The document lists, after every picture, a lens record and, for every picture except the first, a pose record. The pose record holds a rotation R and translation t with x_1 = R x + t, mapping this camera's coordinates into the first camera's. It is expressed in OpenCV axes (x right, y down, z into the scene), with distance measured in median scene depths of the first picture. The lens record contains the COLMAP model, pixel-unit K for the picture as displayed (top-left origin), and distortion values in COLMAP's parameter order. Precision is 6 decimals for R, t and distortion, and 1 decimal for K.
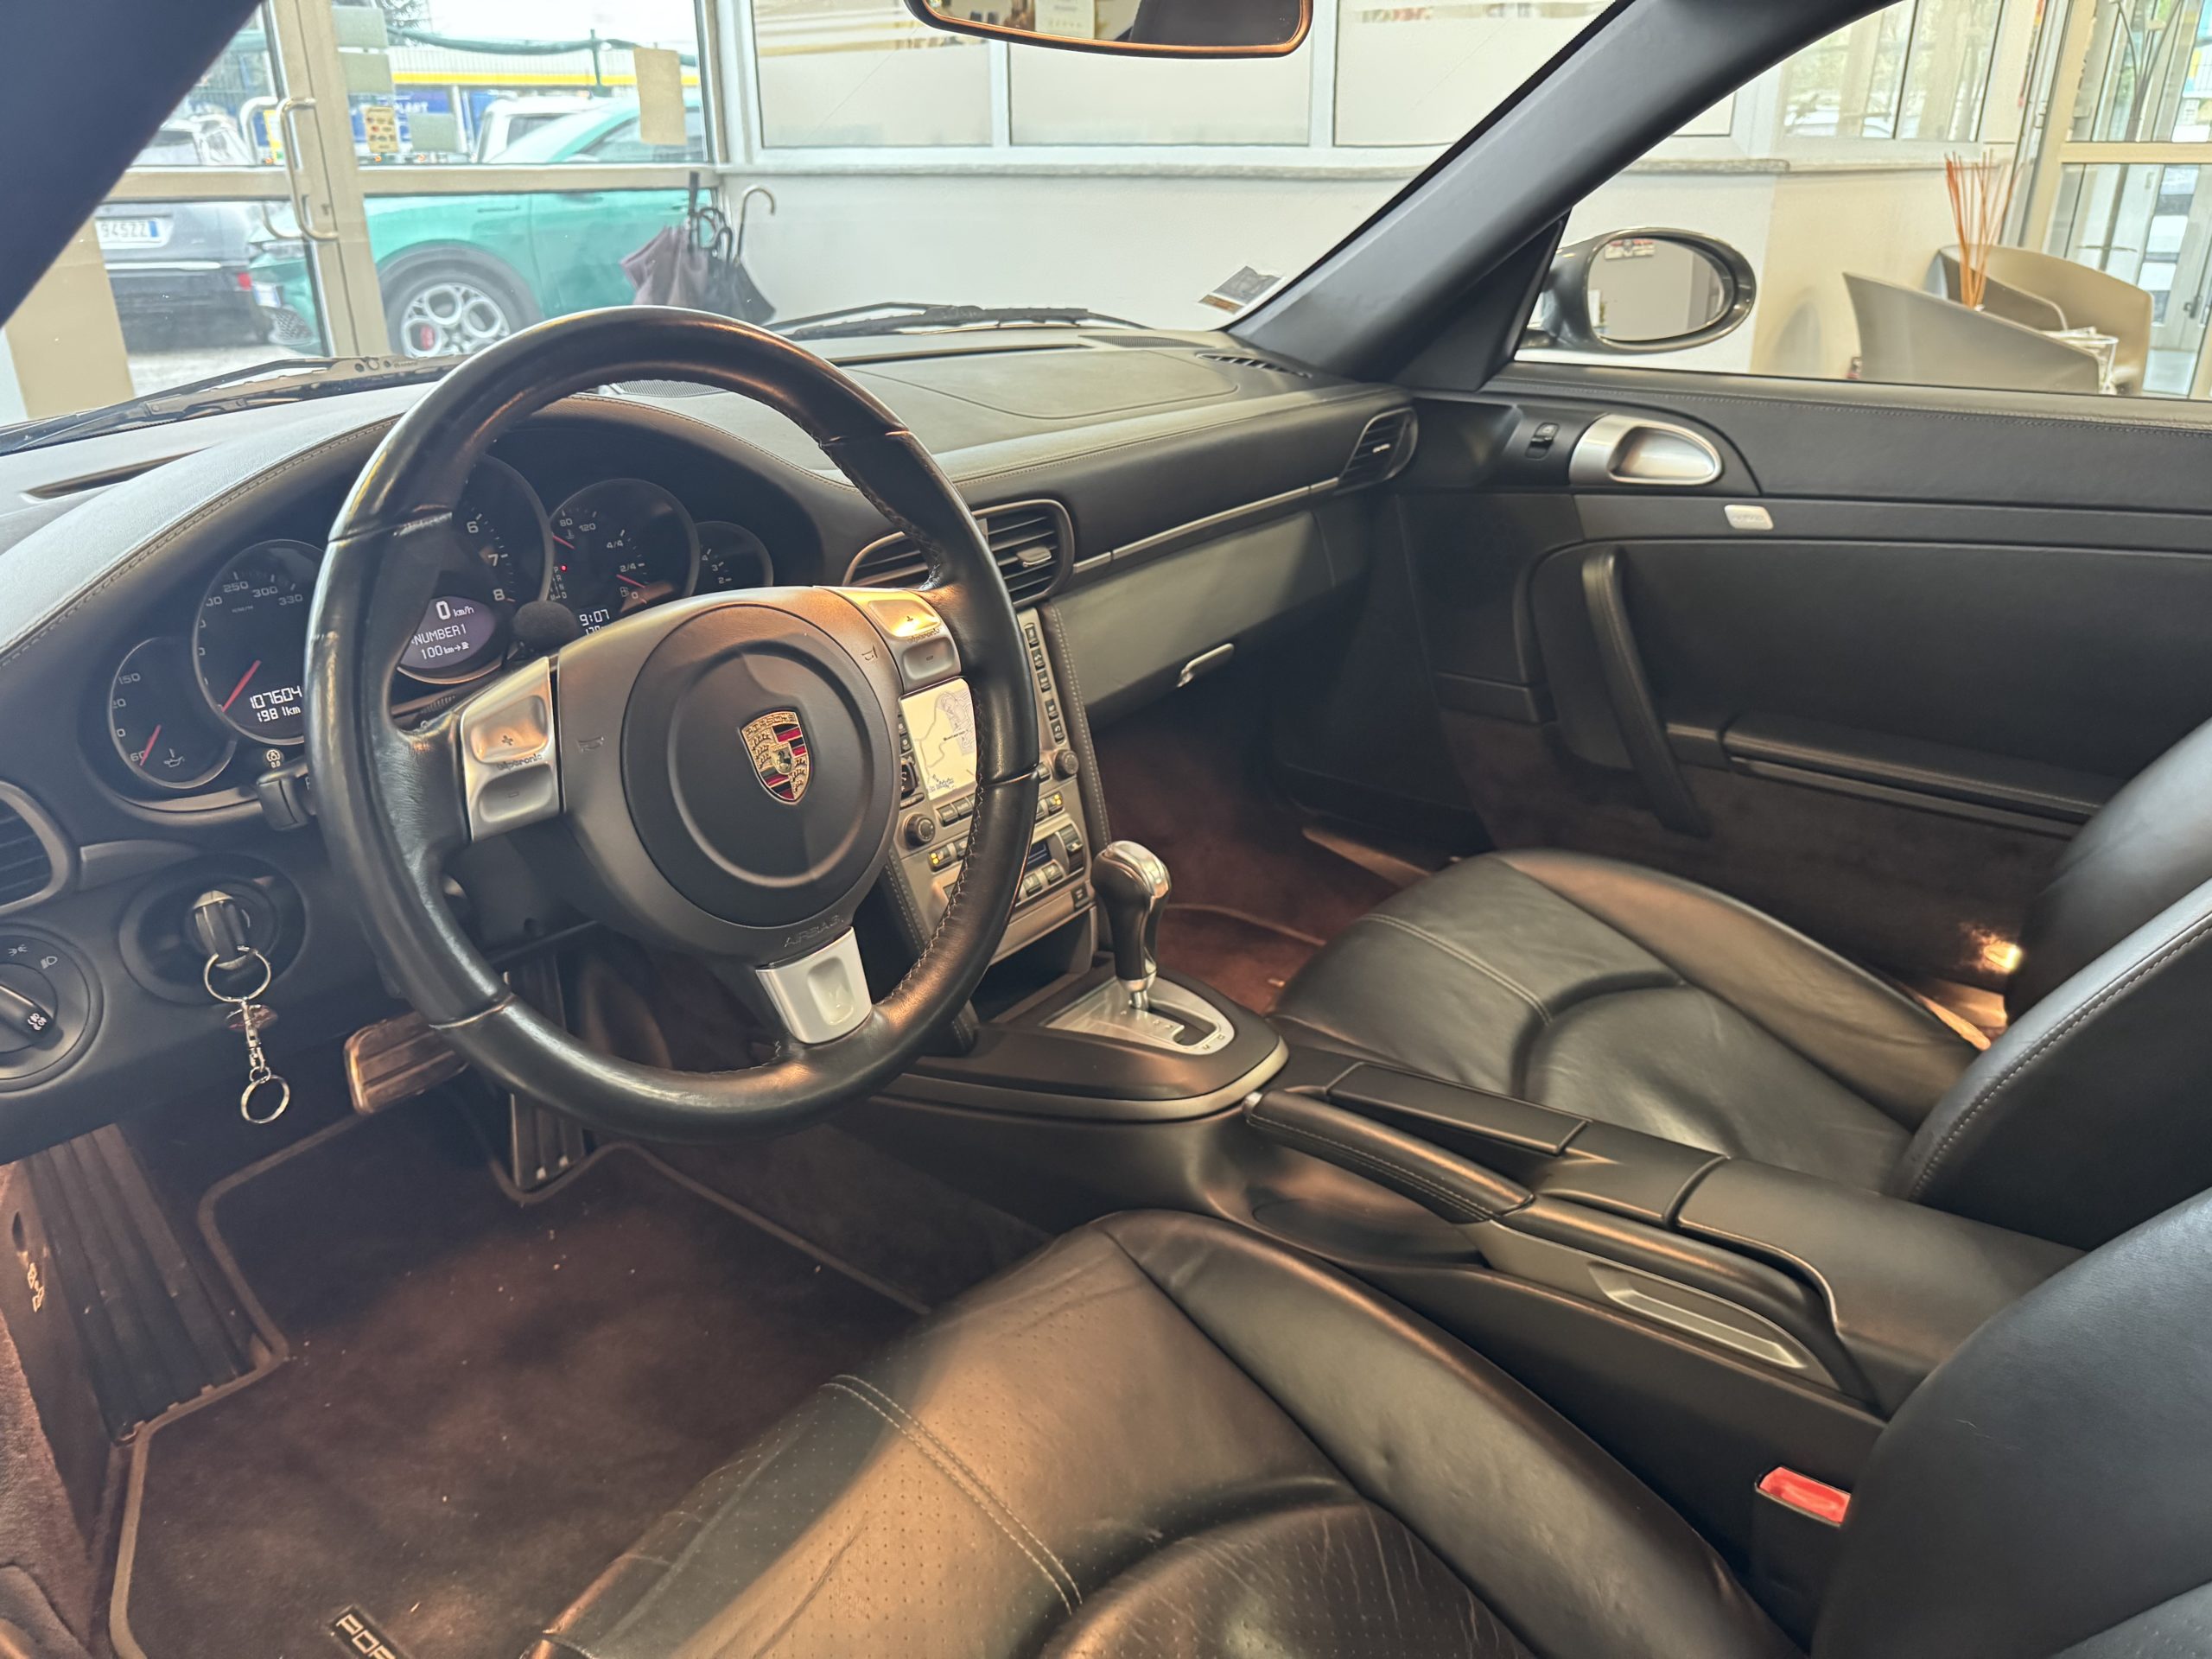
lens RADIAL K [[1575.7, 0, 1104.9], [0, 1575.7, 817.8], [0, 0, 1]] dist [0.004573, -0.006108]
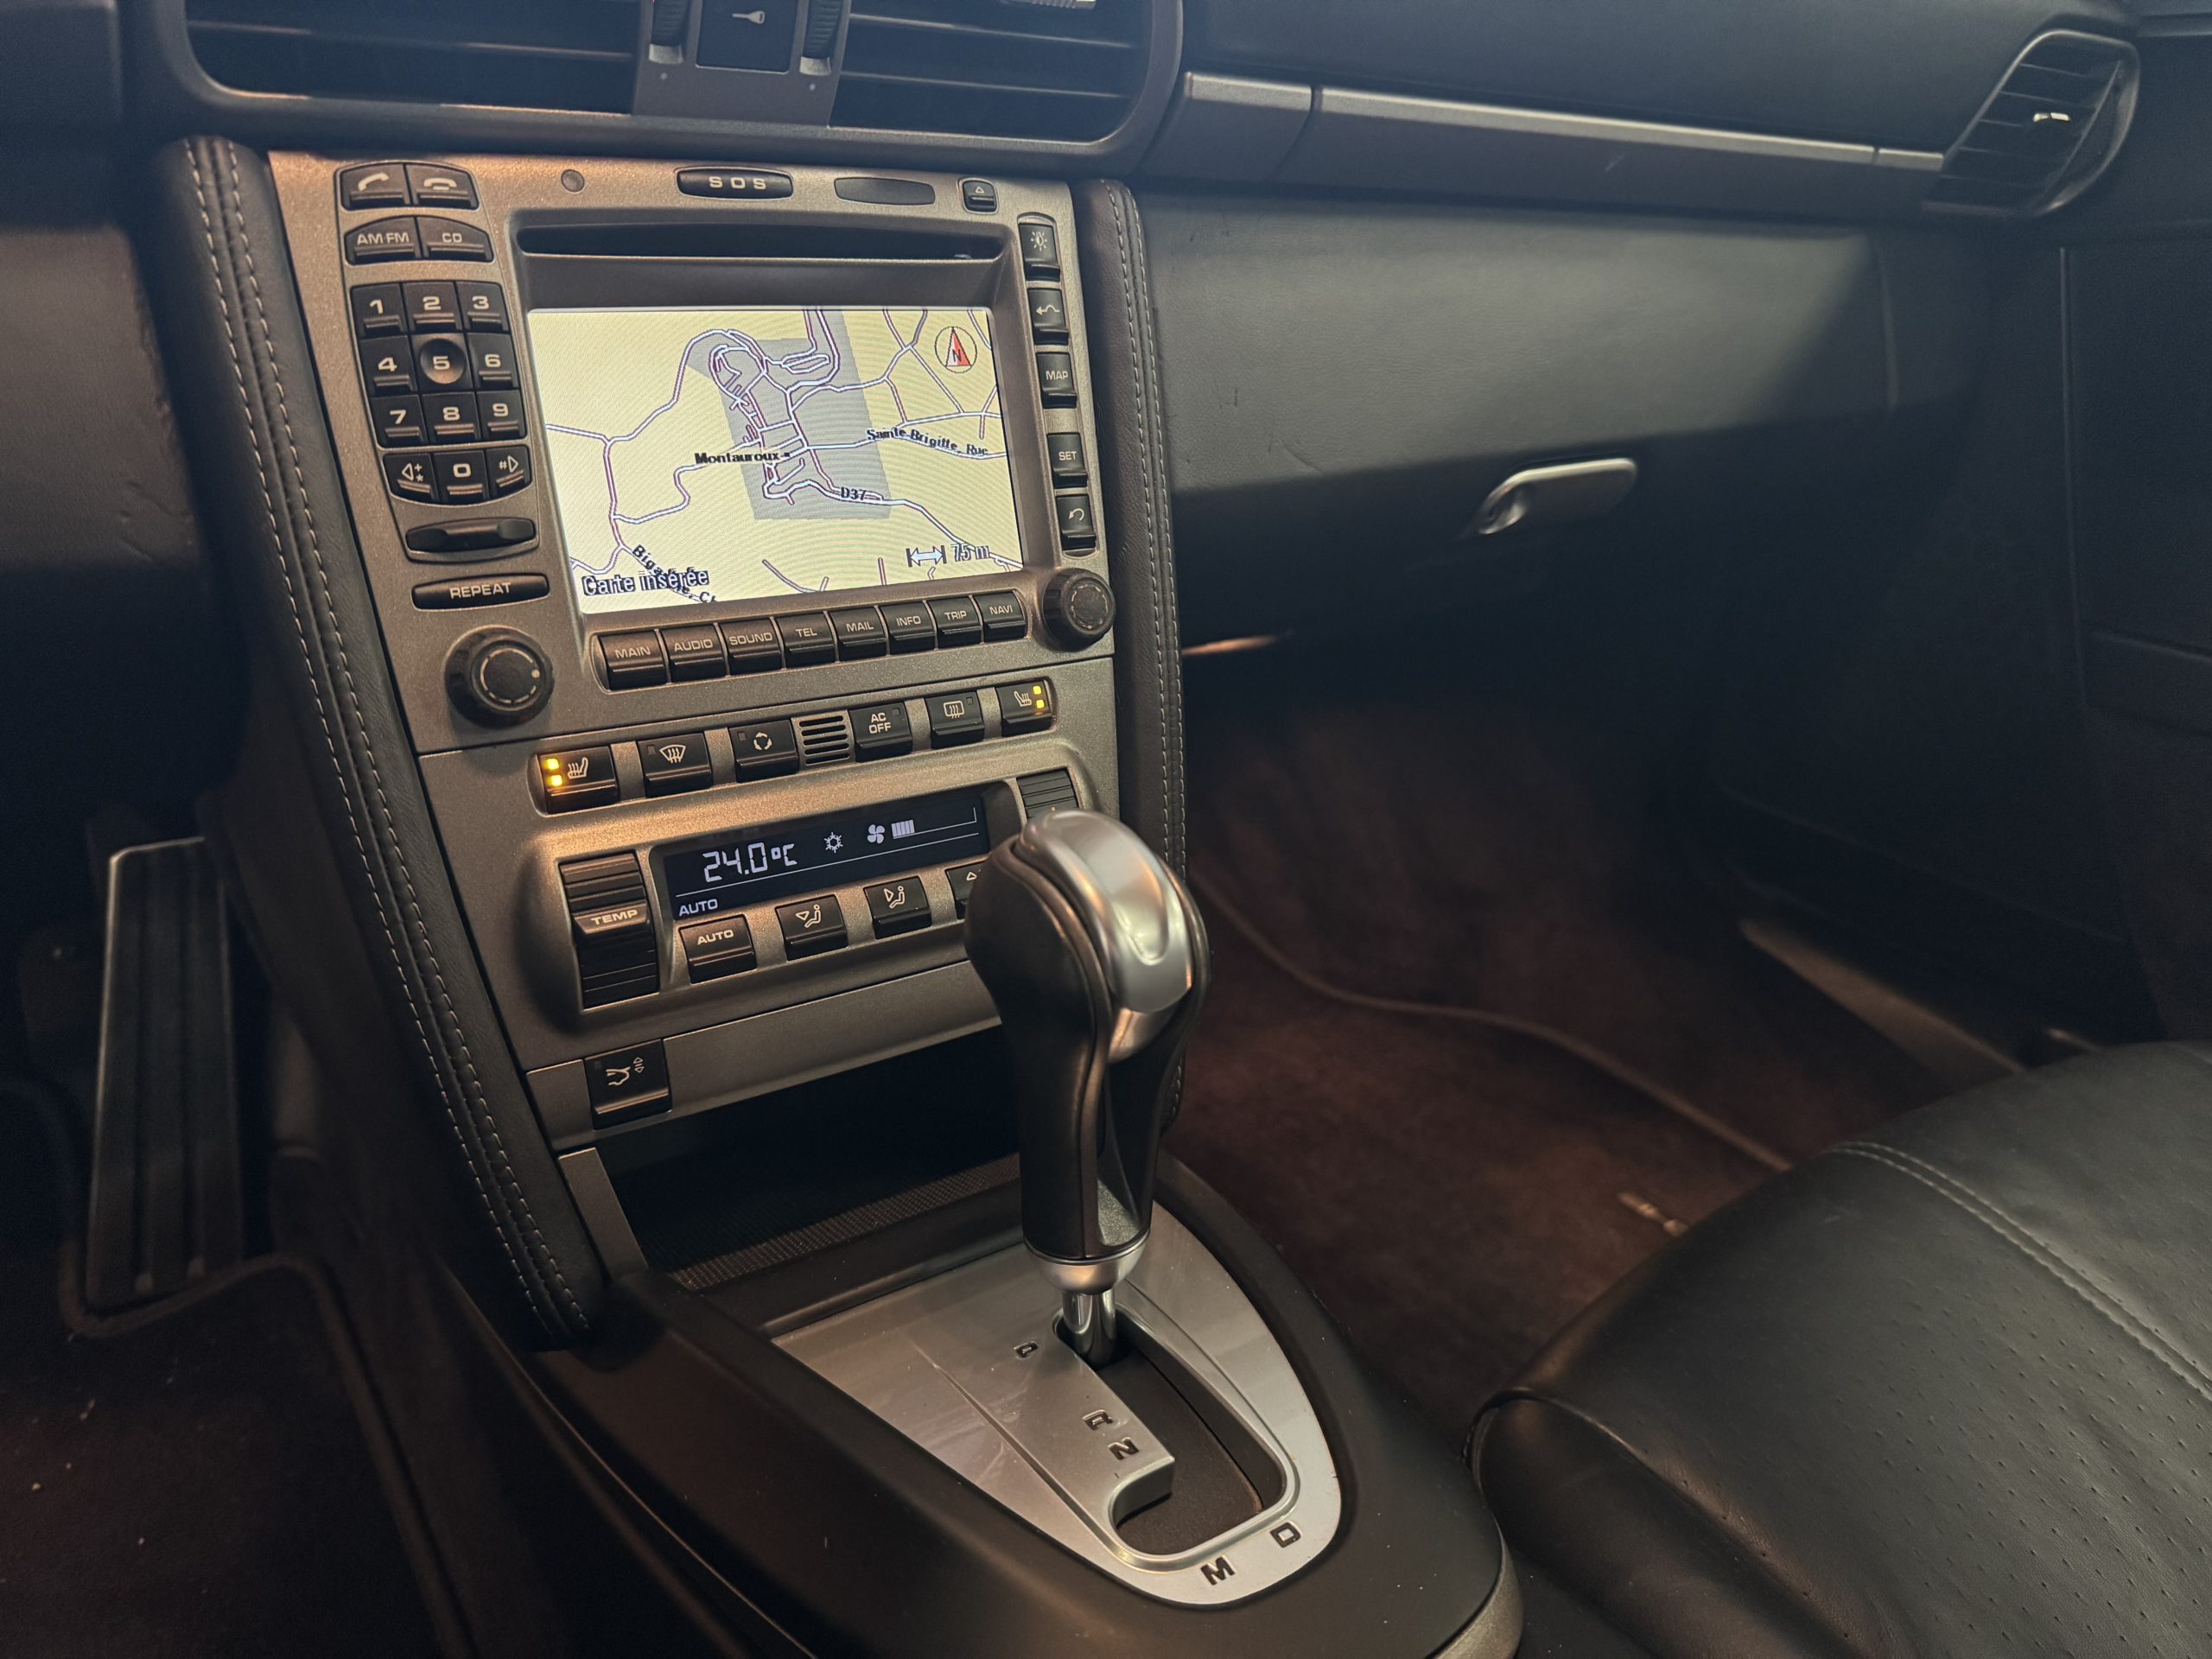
lens RADIAL K [[1575.7, 0, 1119.7], [0, 1575.7, 816.9], [0, 0, 1]] dist [0.004573, -0.006108]
pose [[0.950144, 0.163351, -0.265598, 0.076774], [-0.169664, 0.985502, -0.000838, 0.011117], [0.261610, 0.045858, 0.964084, 0.539368]]
